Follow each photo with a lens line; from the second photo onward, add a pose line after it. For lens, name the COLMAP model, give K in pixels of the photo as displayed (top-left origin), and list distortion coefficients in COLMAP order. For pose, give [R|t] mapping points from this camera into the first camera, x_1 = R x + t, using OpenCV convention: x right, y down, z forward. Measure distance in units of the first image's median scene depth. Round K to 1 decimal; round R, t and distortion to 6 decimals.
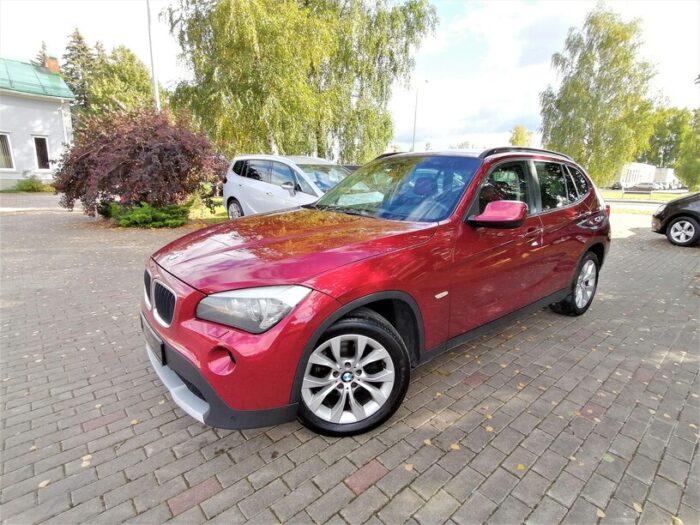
lens RADIAL K [[360.9, 0, 347.6], [0, 360.9, 270.6], [0, 0, 1]] dist [0.035069, -0.038012]
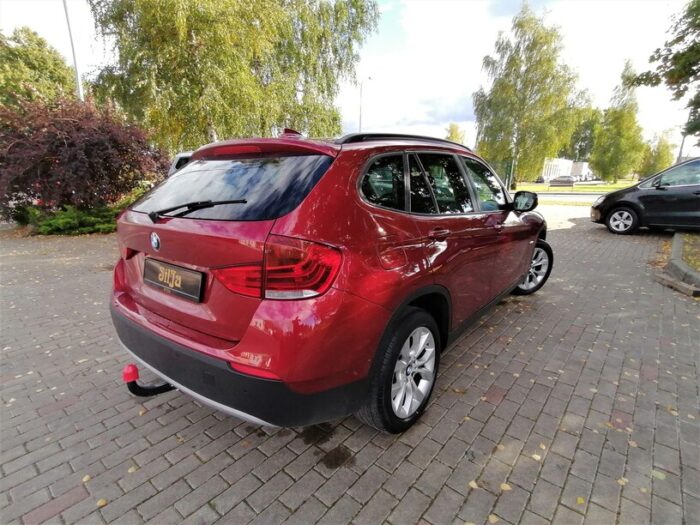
lens RADIAL K [[363.6, 0, 350.0], [0, 363.6, 262.5], [0, 0, 1]] dist [0.034484, -0.036527]
pose [[0.987370, -0.046128, 0.151566, -0.033745], [0.047926, 0.998817, -0.008230, -0.011047], [-0.151007, 0.015390, 0.988413, 0.034979]]
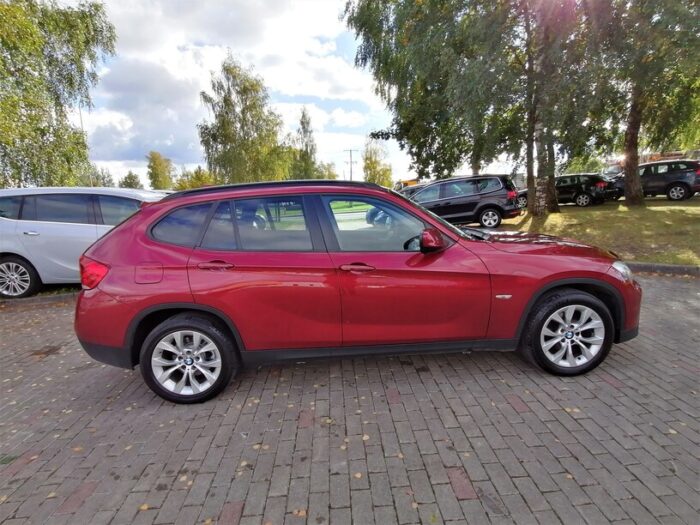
lens RADIAL K [[363.6, 0, 350.0], [0, 363.6, 262.5], [0, 0, 1]] dist [0.034484, -0.036527]
pose [[0.610234, -0.178379, 0.771878, -0.363992], [0.244587, 0.969144, 0.030600, -0.042535], [-0.753519, 0.170117, 0.635034, 0.109527]]
